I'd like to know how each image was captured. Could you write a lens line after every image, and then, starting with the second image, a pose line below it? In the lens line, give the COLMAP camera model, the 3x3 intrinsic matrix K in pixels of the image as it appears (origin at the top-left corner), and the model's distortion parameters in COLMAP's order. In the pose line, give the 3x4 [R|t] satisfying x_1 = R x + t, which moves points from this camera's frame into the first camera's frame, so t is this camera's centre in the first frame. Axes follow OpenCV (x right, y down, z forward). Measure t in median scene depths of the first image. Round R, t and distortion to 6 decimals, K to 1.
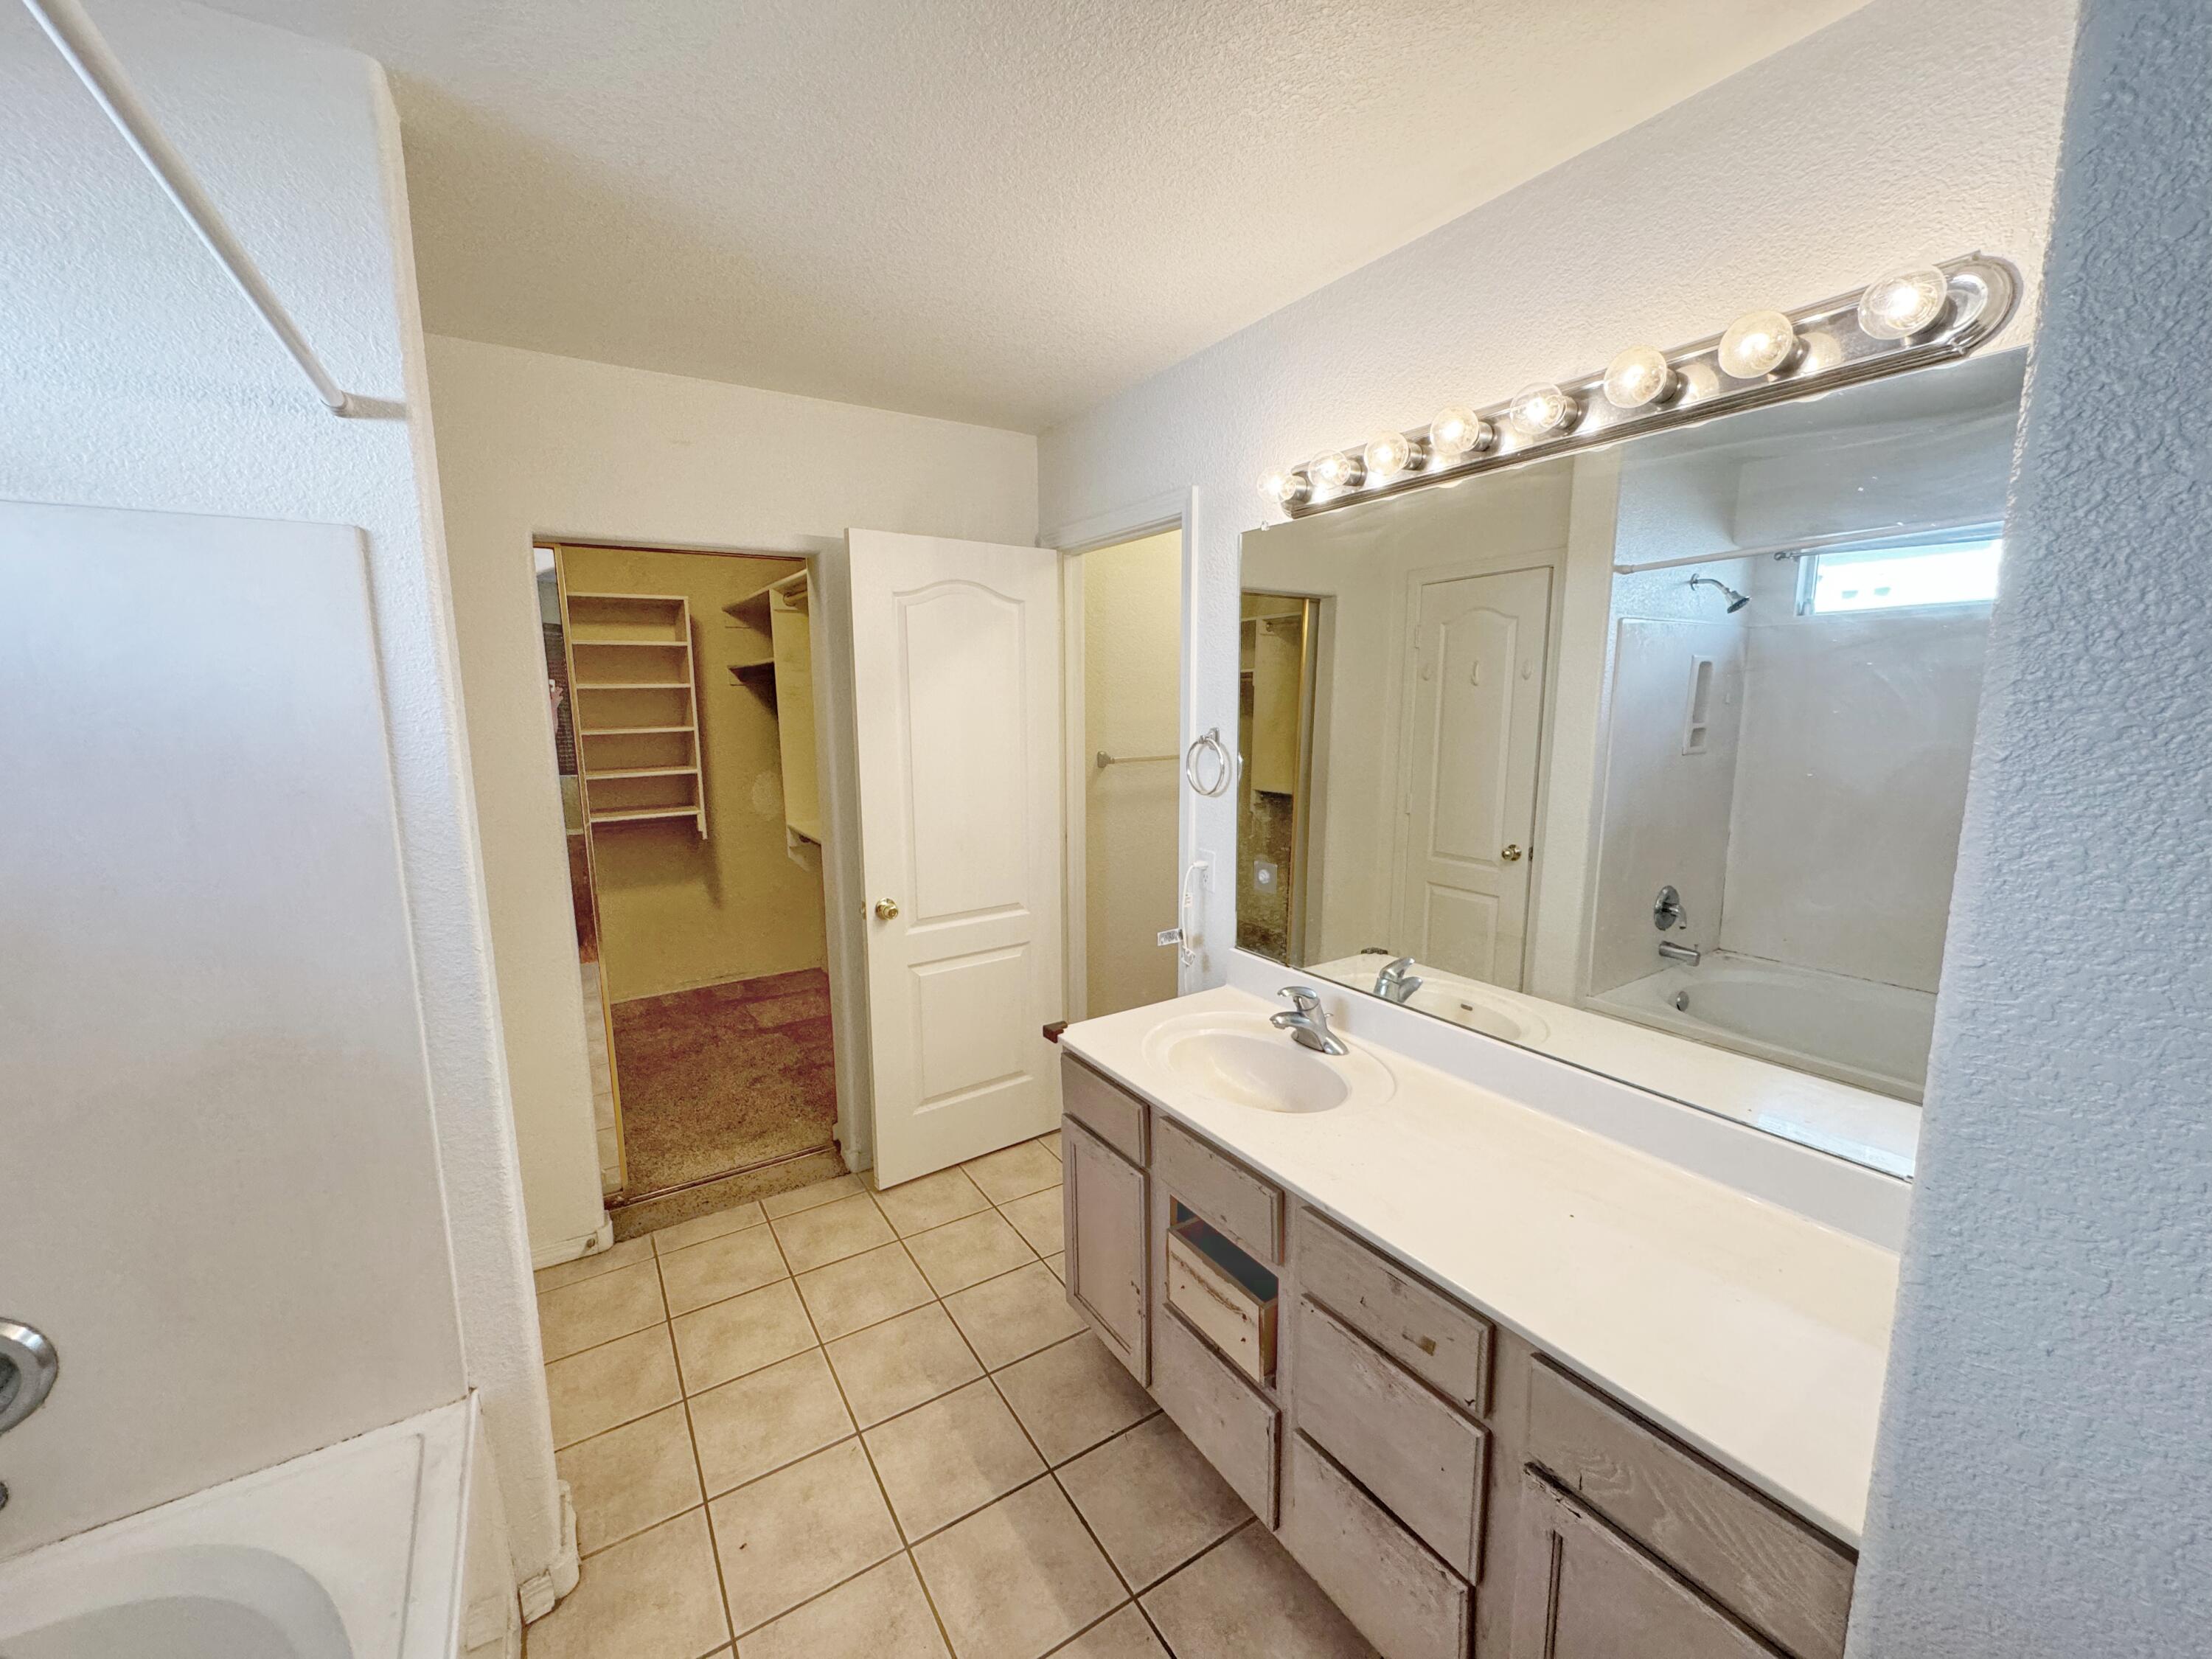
lens RADIAL K [[876.1, 0, 1104.4], [0, 876.1, 827.7], [0, 0, 1]] dist [-0.003699, -0.000663]
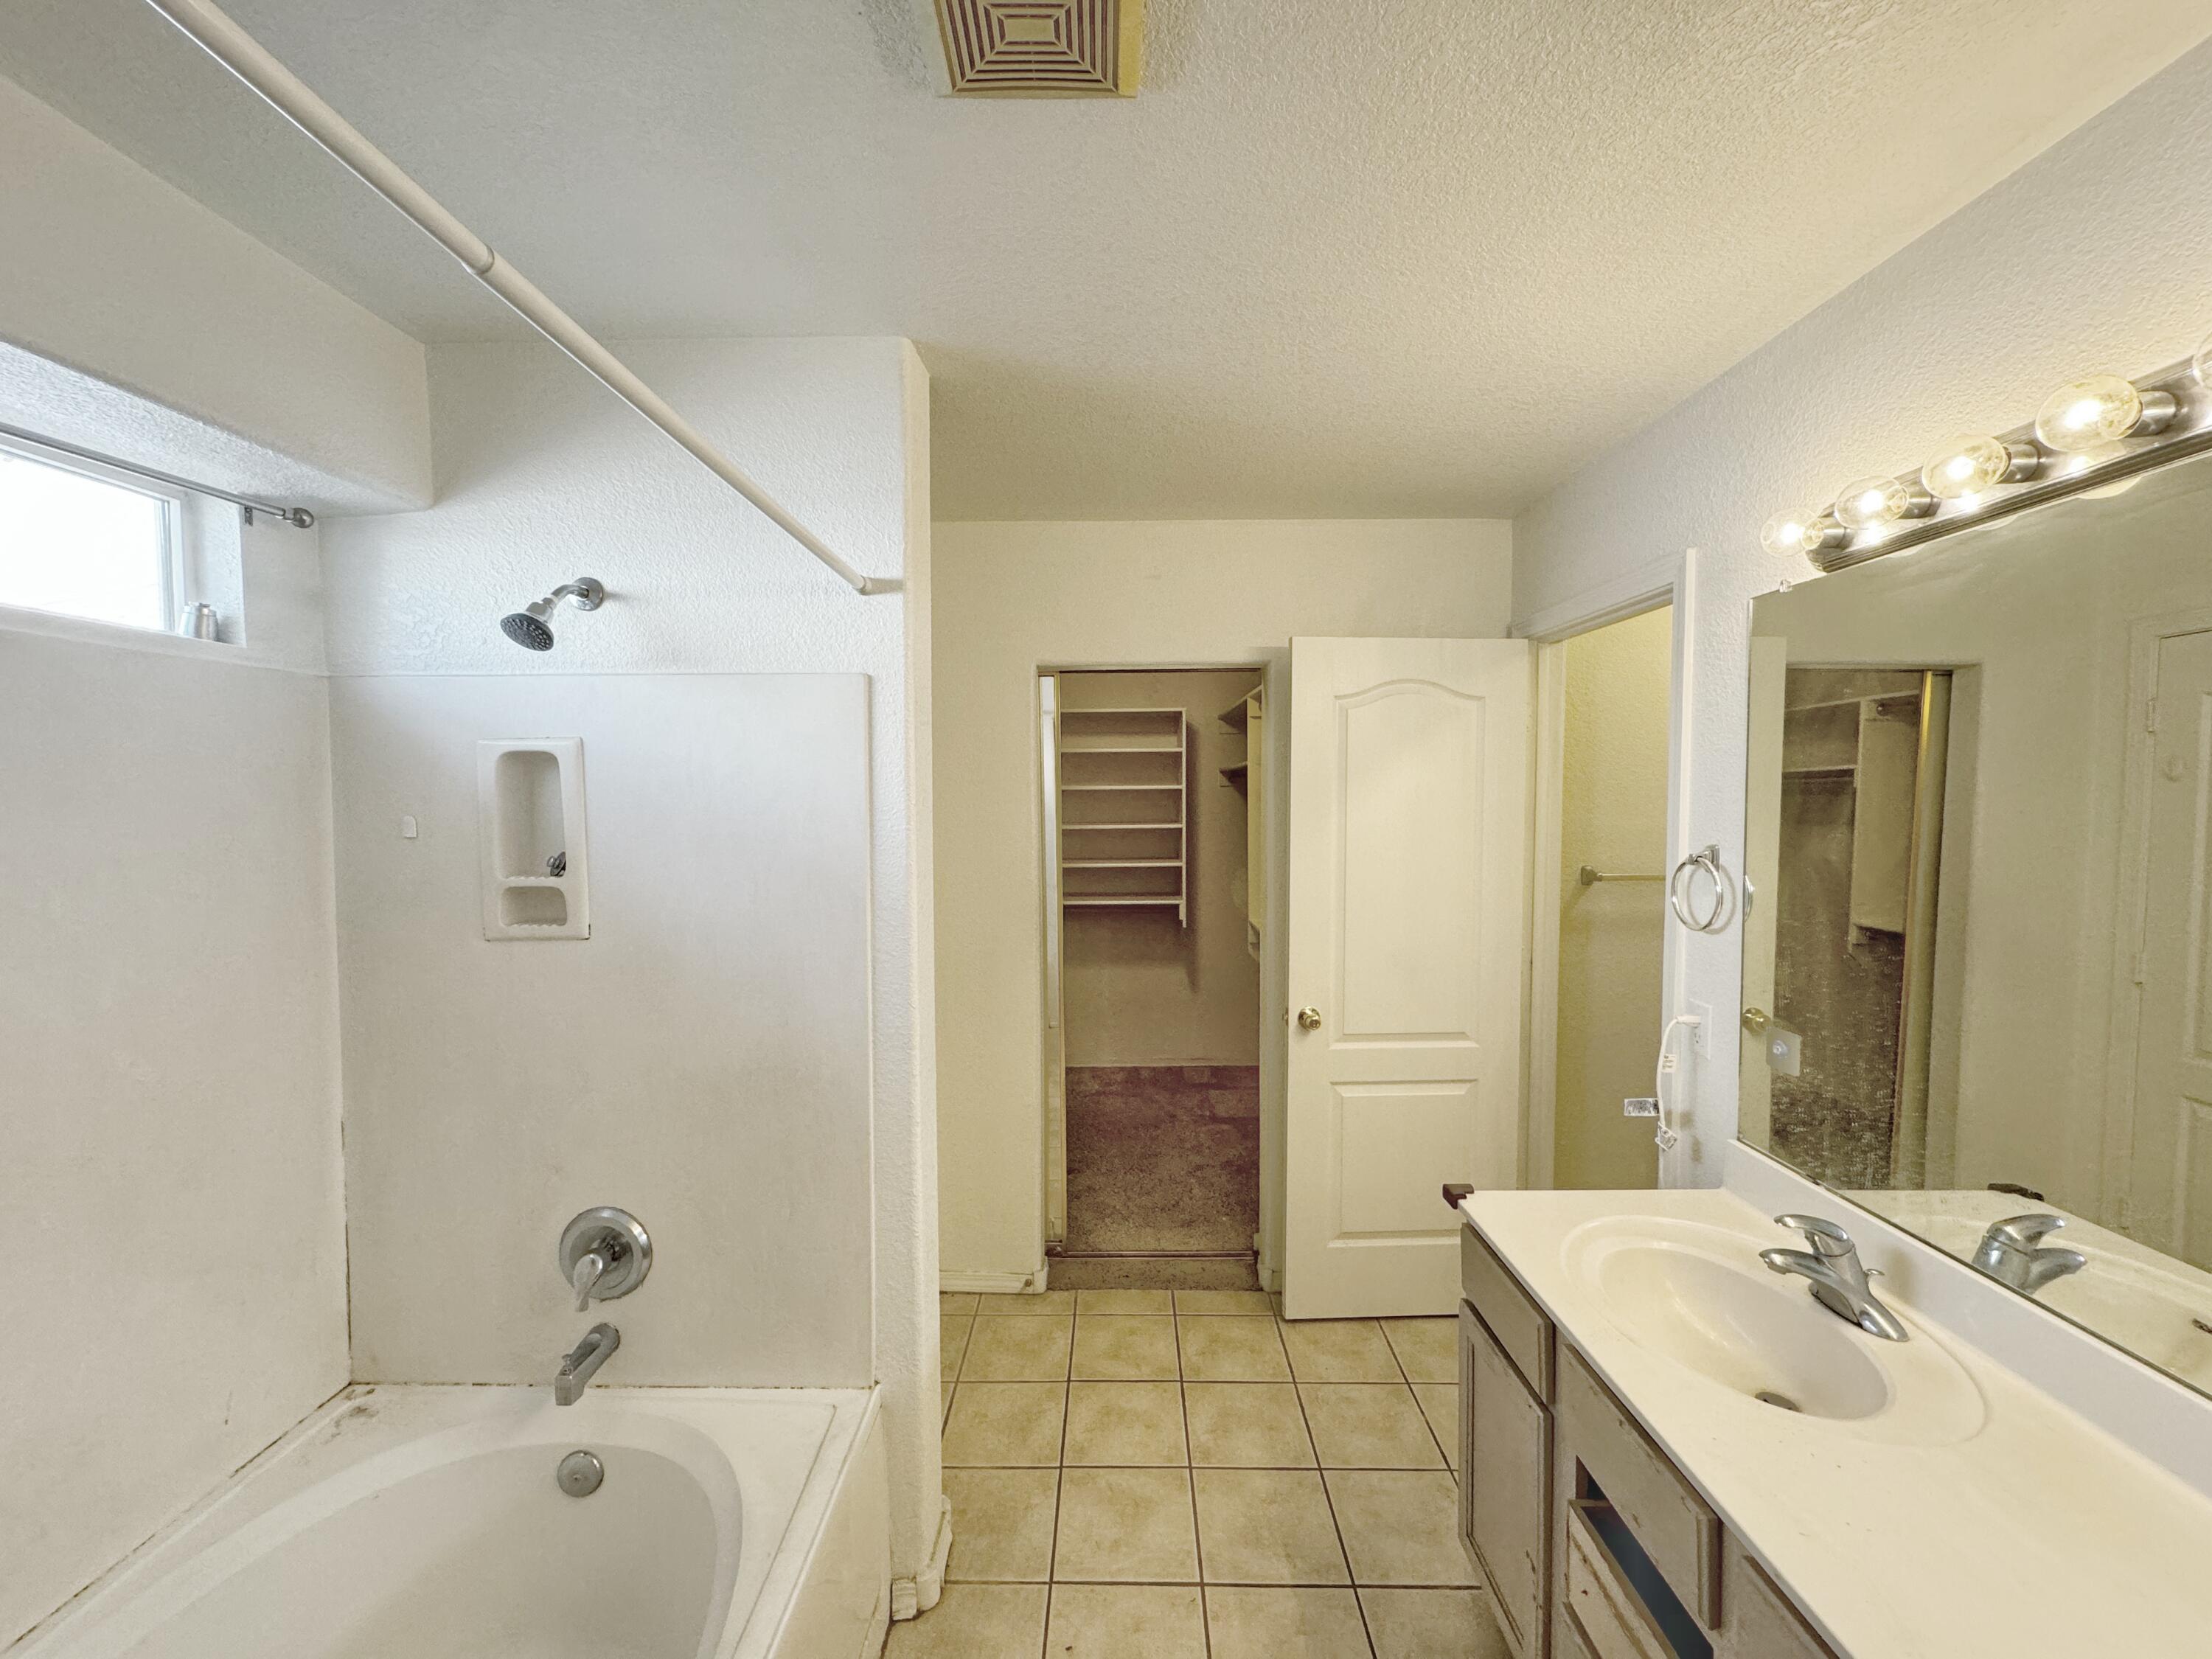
lens RADIAL K [[876.1, 0, 1116.6], [0, 876.1, 827.9], [0, 0, 1]] dist [-0.003699, -0.000663]
pose [[0.836522, 0.026992, -0.547268, 0.113609], [-0.087267, 0.992600, -0.084436, -0.018385], [0.540939, 0.118391, 0.832687, 0.069646]]
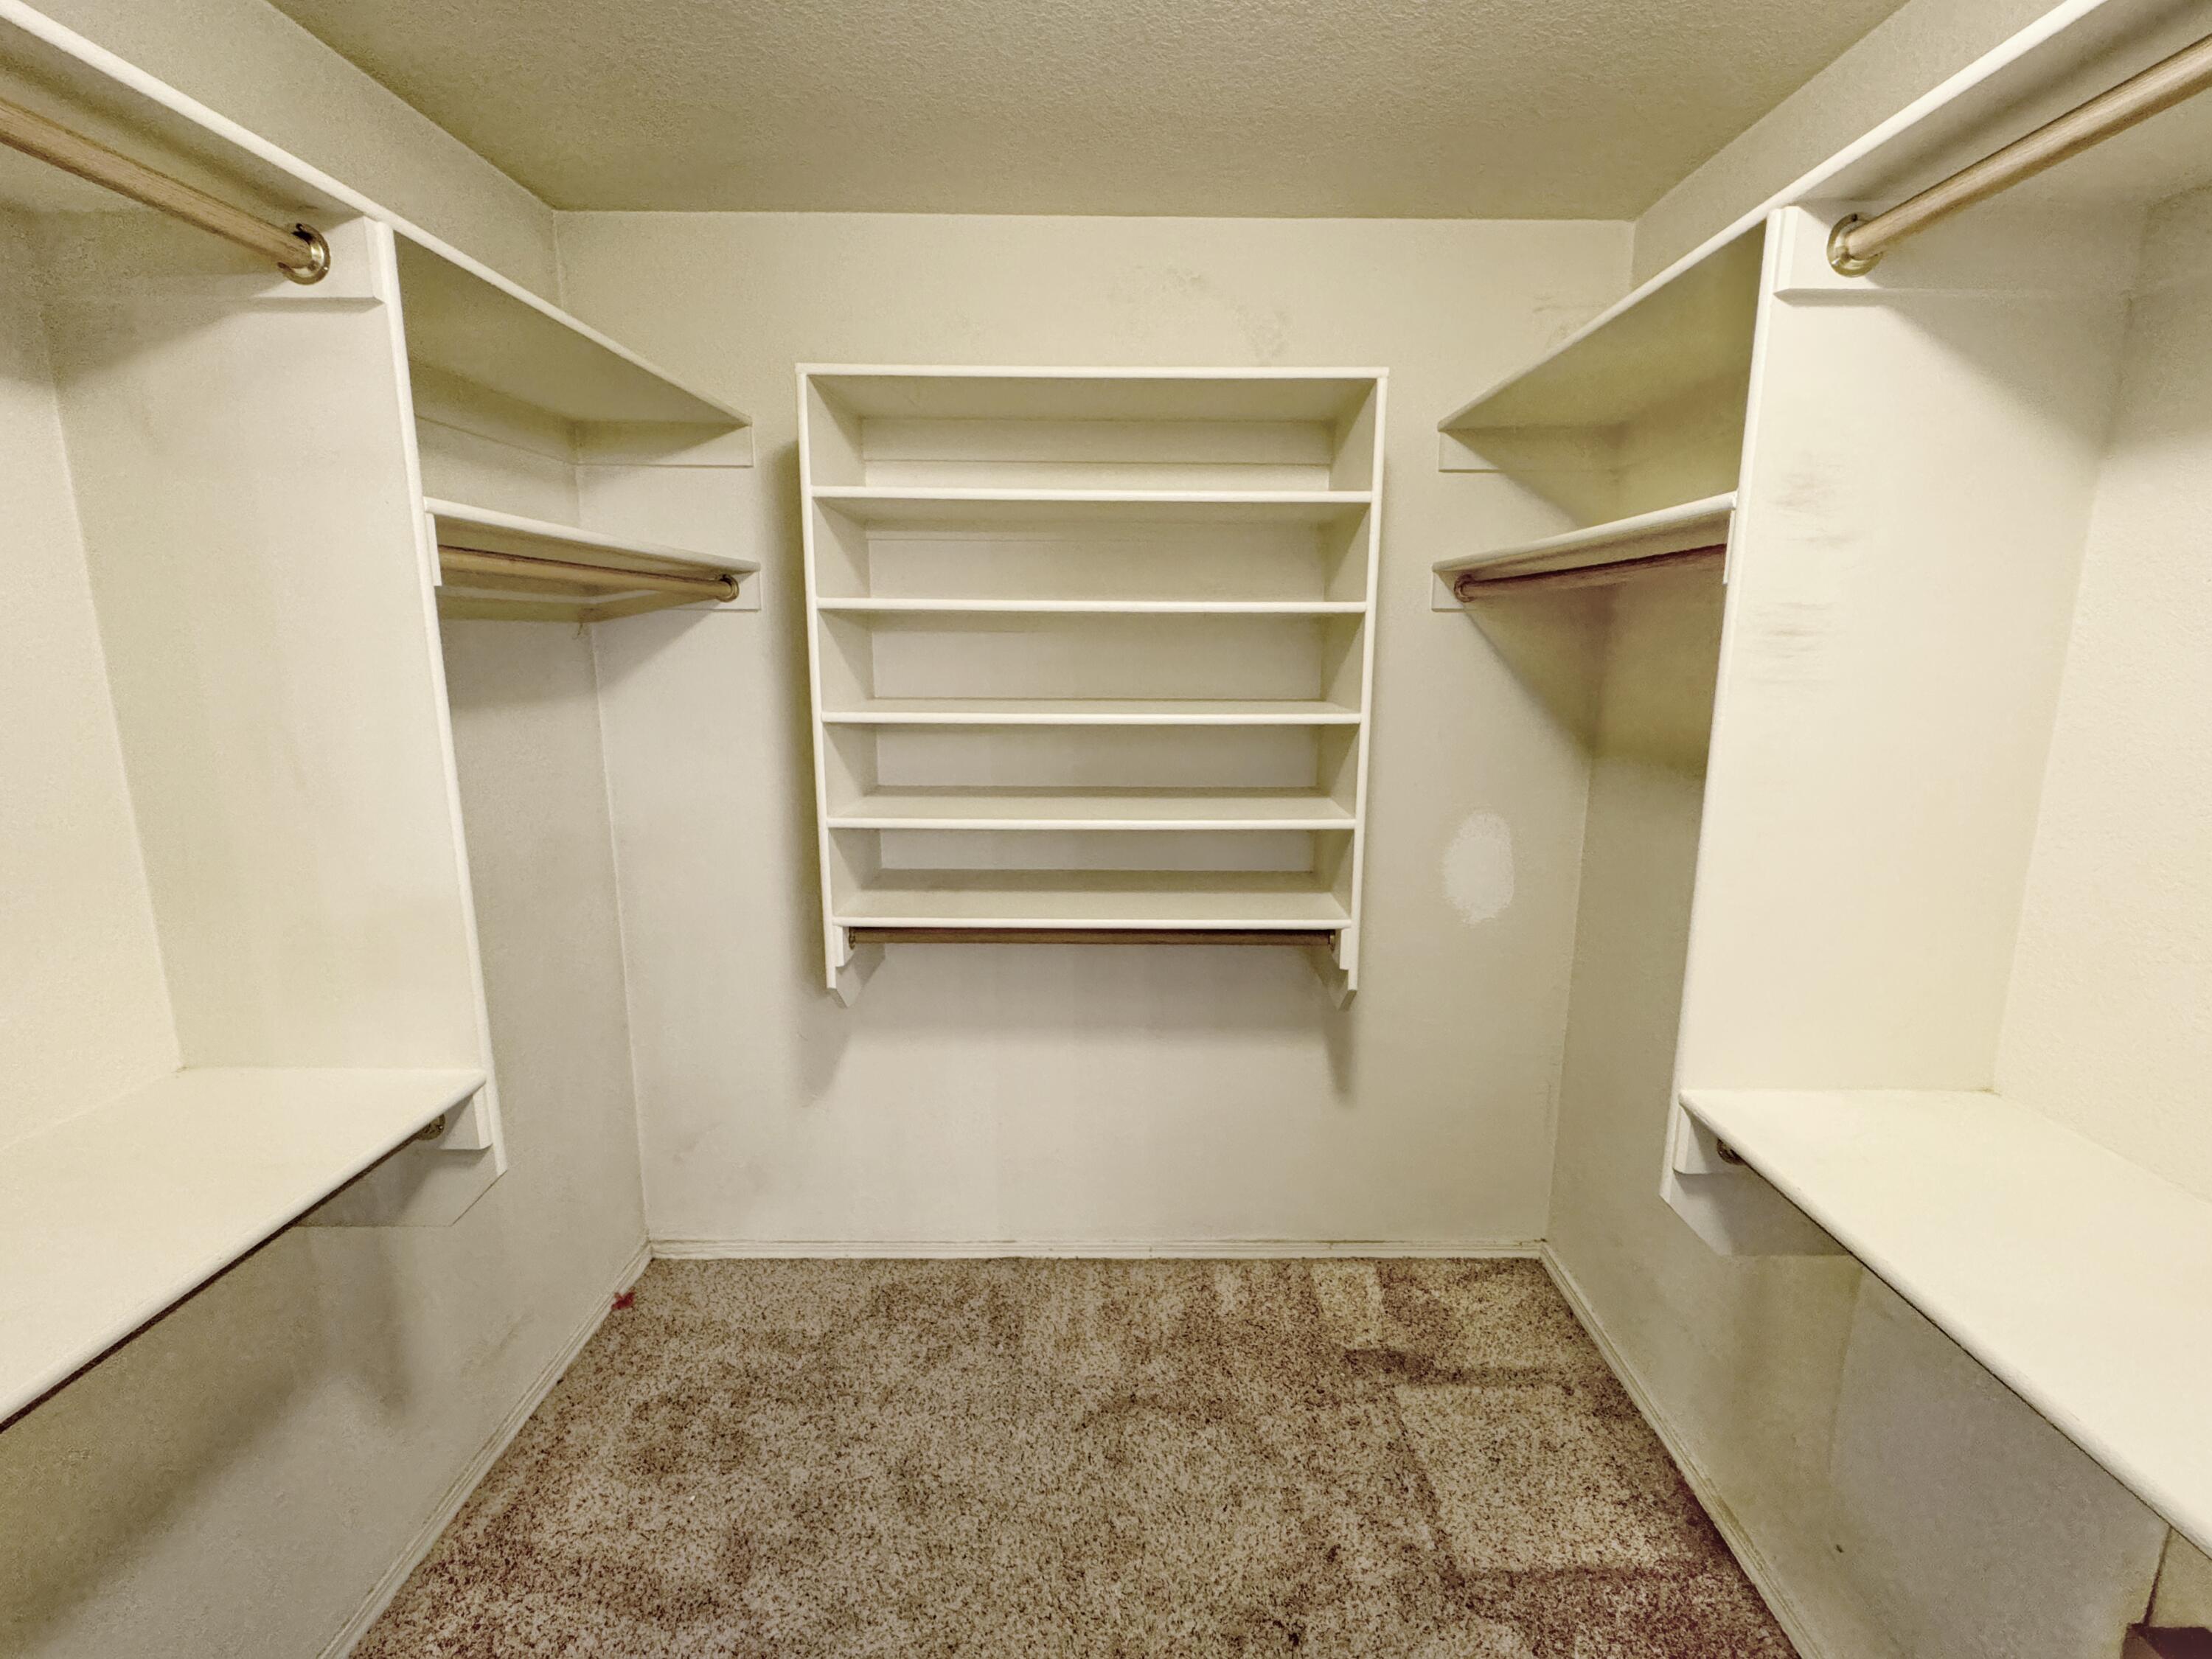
lens RADIAL K [[876.1, 0, 1124.0], [0, 876.1, 776.0], [0, 0, 1]] dist [-0.003699, -0.000663]
pose [[0.830155, 0.103316, -0.547877, -0.598832], [-0.097140, 0.994453, 0.040340, -0.163303], [0.549006, 0.019732, 0.835586, 1.085917]]
